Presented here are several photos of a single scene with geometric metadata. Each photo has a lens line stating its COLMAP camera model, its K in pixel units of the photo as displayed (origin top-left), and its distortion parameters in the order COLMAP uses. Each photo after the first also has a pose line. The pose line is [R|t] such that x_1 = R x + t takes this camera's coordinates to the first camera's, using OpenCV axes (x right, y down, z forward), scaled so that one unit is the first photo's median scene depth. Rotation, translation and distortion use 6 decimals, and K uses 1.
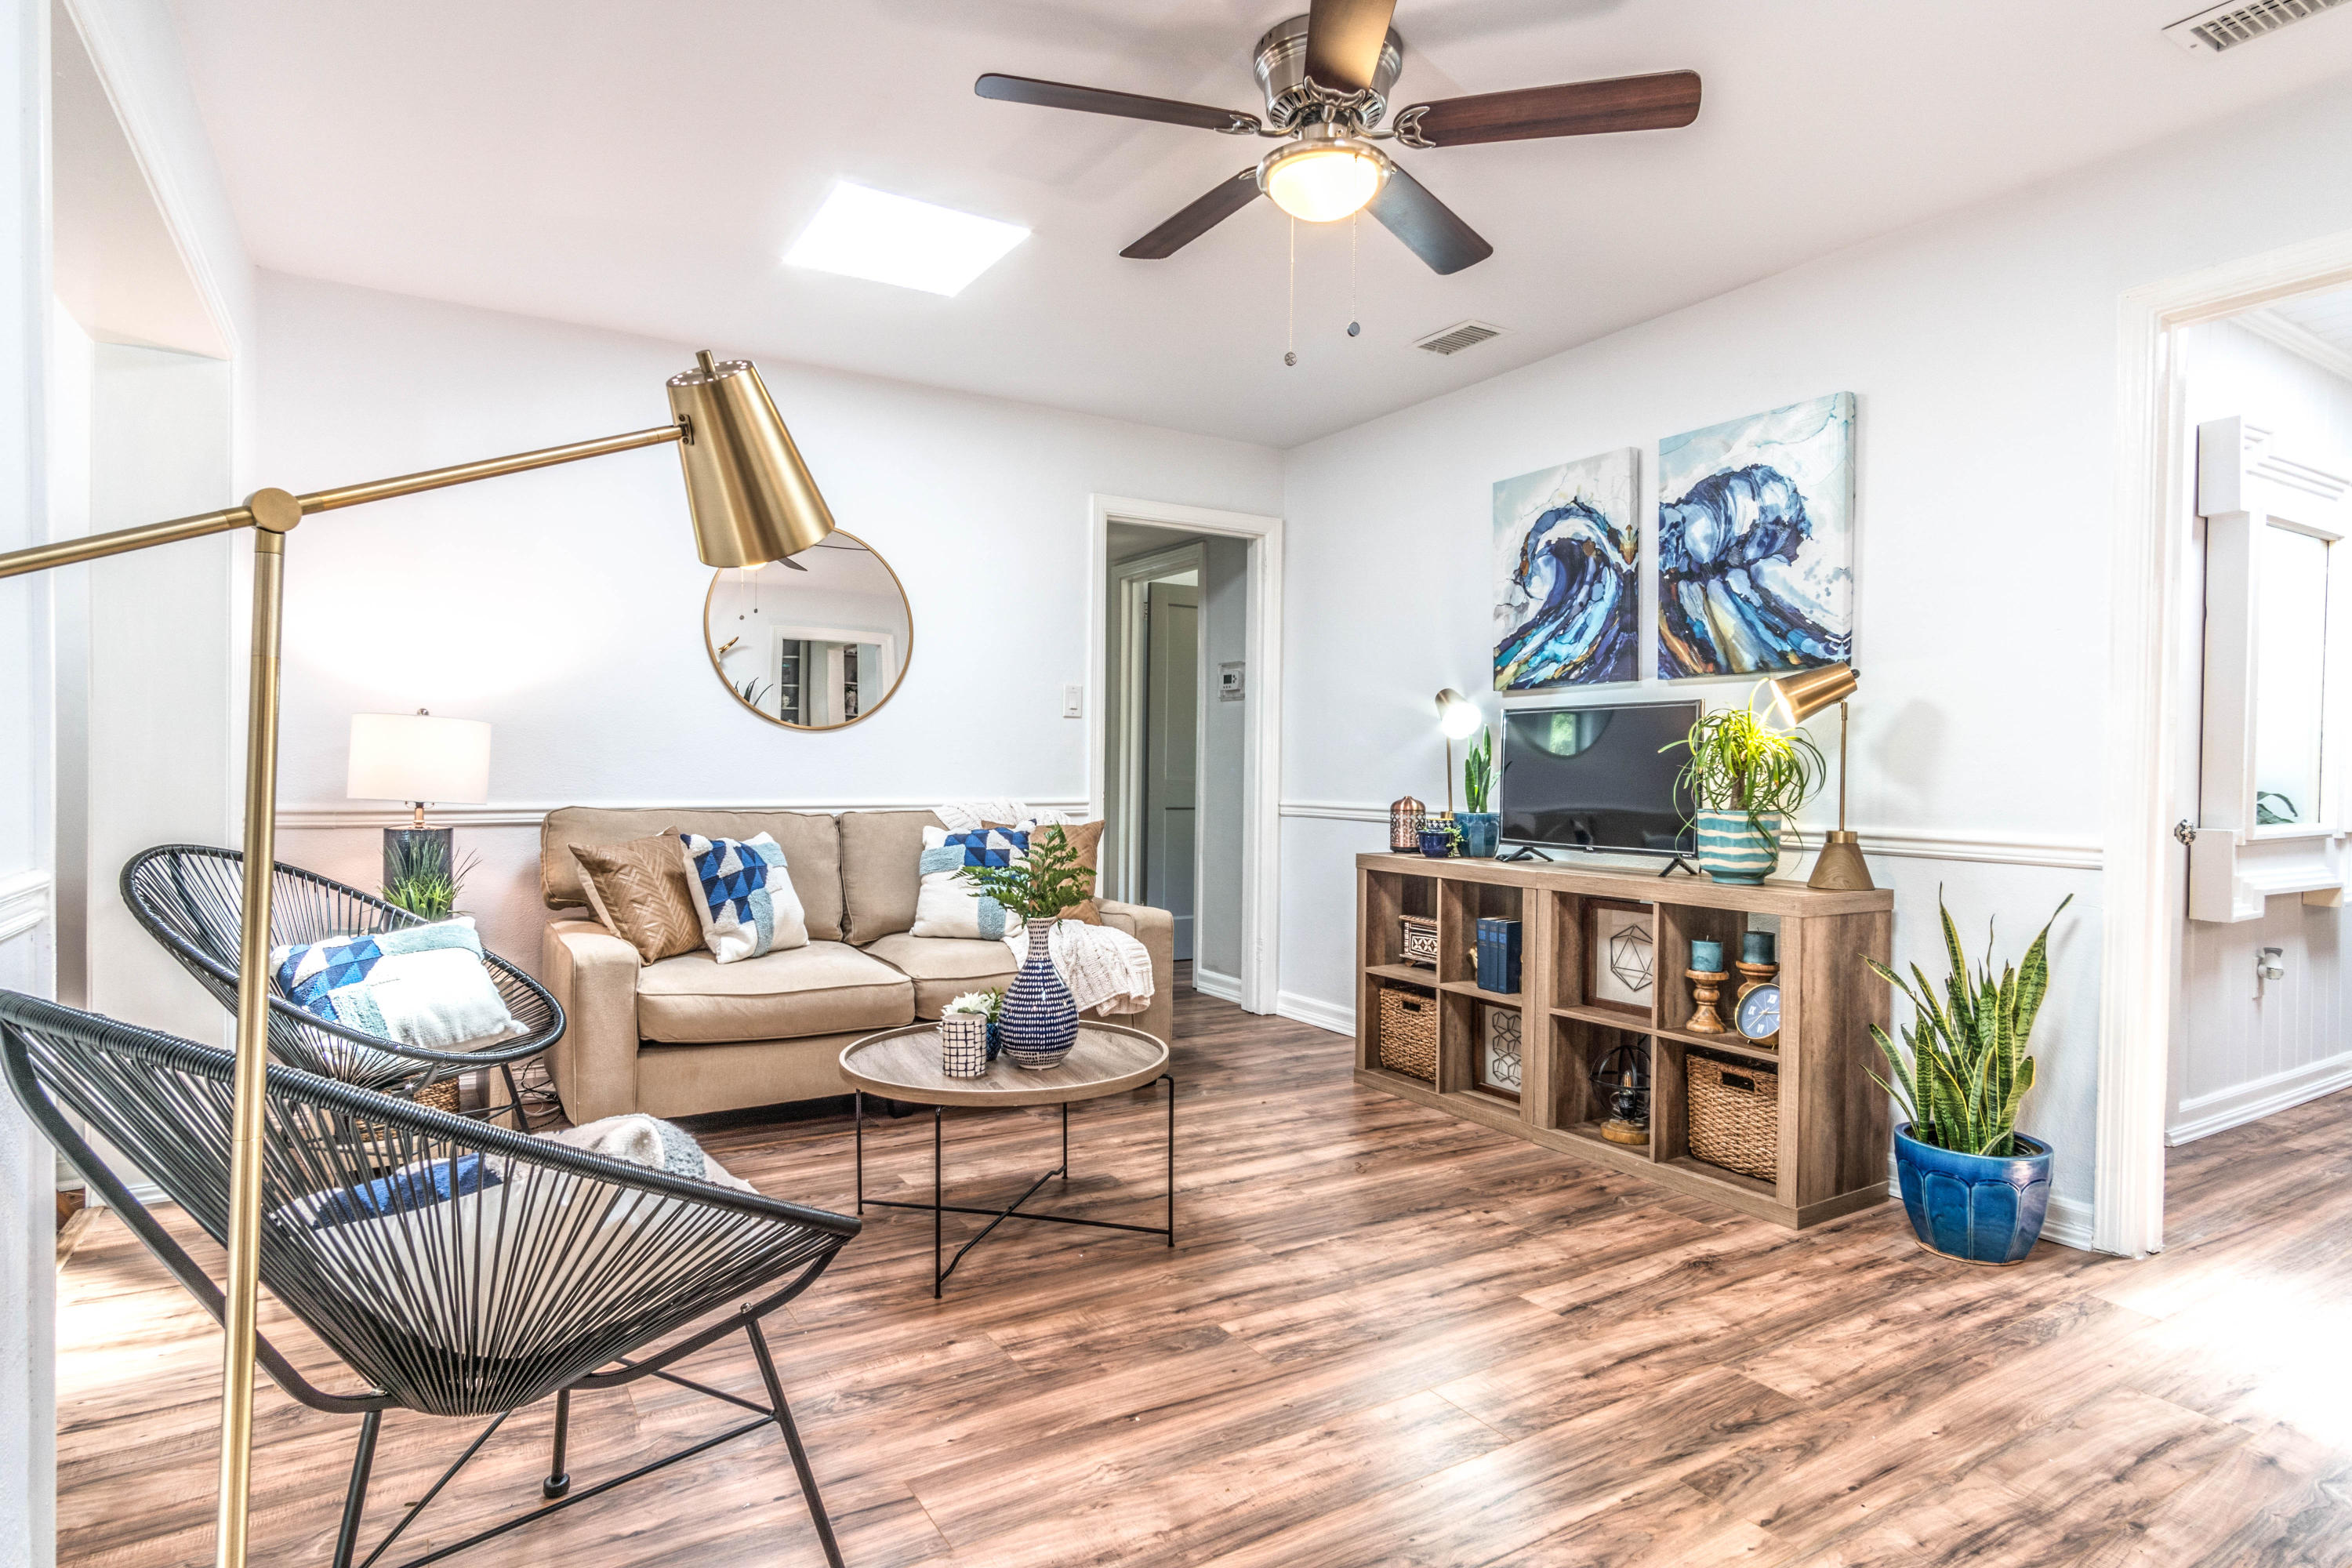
lens RADIAL K [[1242.7, 0, 1158.9], [0, 1242.7, 785.3], [0, 0, 1]] dist [0.001558, 0.004887]
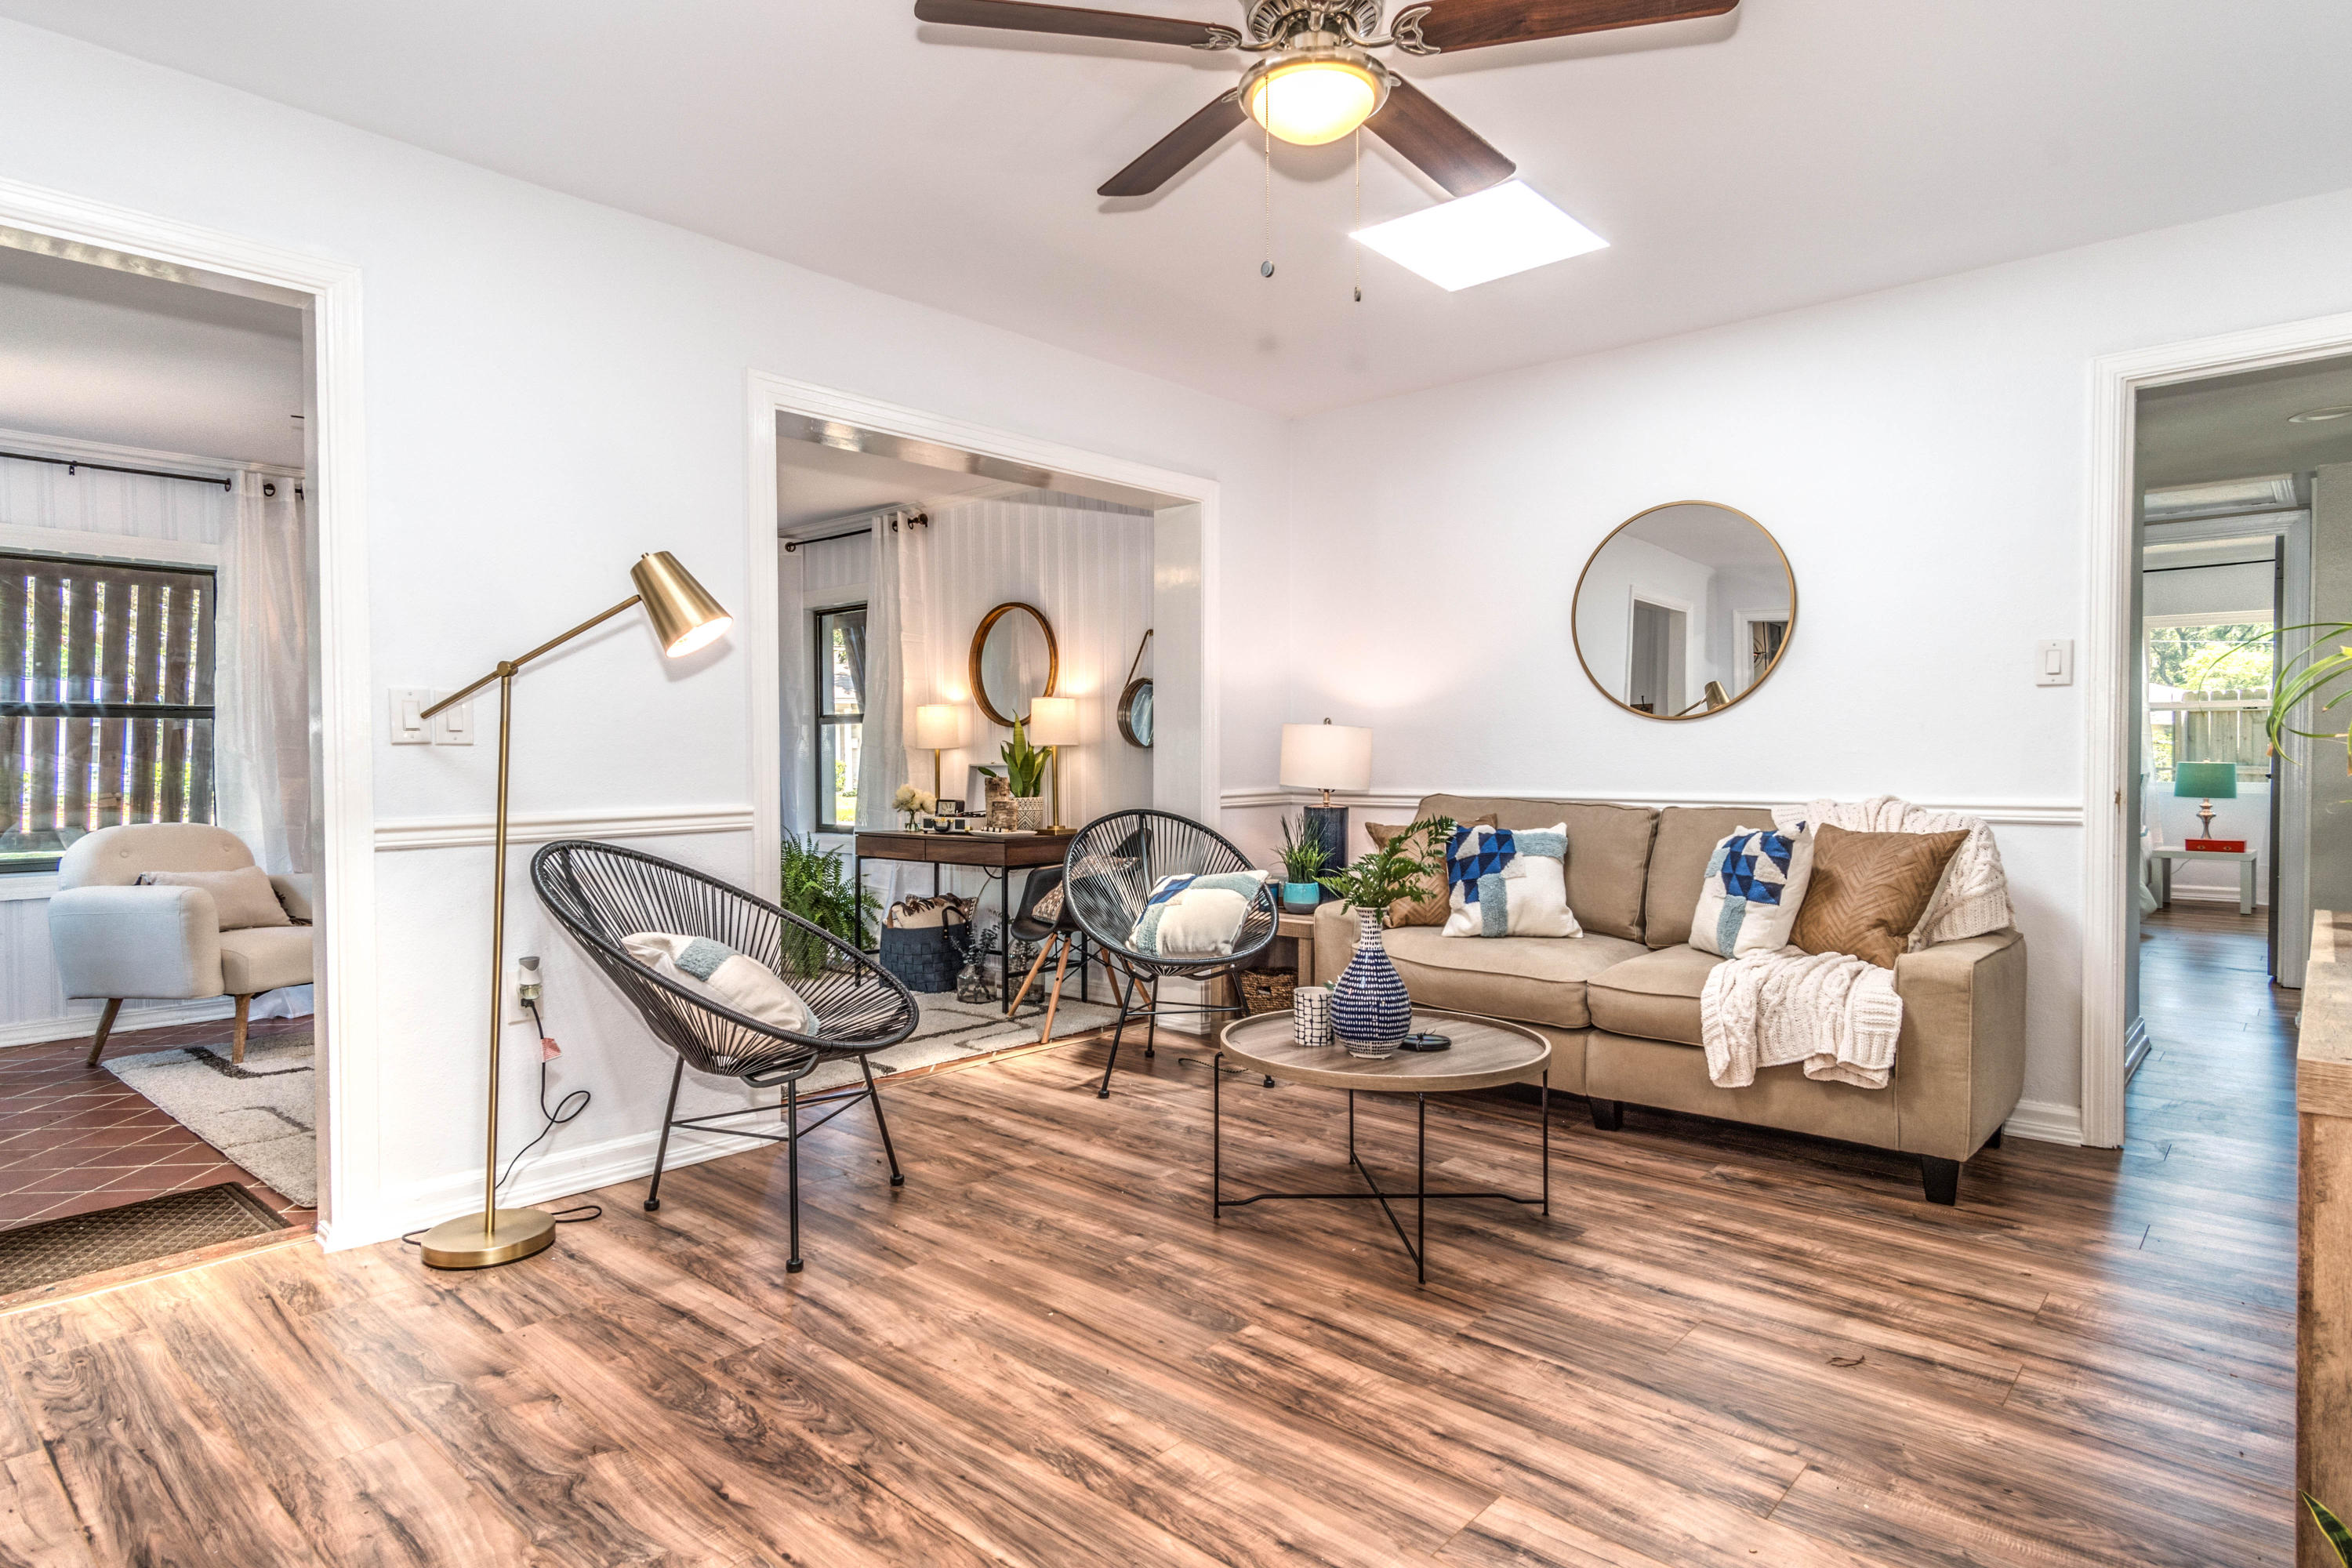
lens RADIAL K [[1270.5, 0, 1176.0], [0, 1270.5, 784.0], [0, 0, 1]] dist [0.003203, 0.002705]
pose [[0.292924, 0.009990, -0.956084, 0.786245], [-0.010675, 0.999917, 0.007178, 0.001767], [0.956076, 0.008103, 0.293006, 0.517339]]
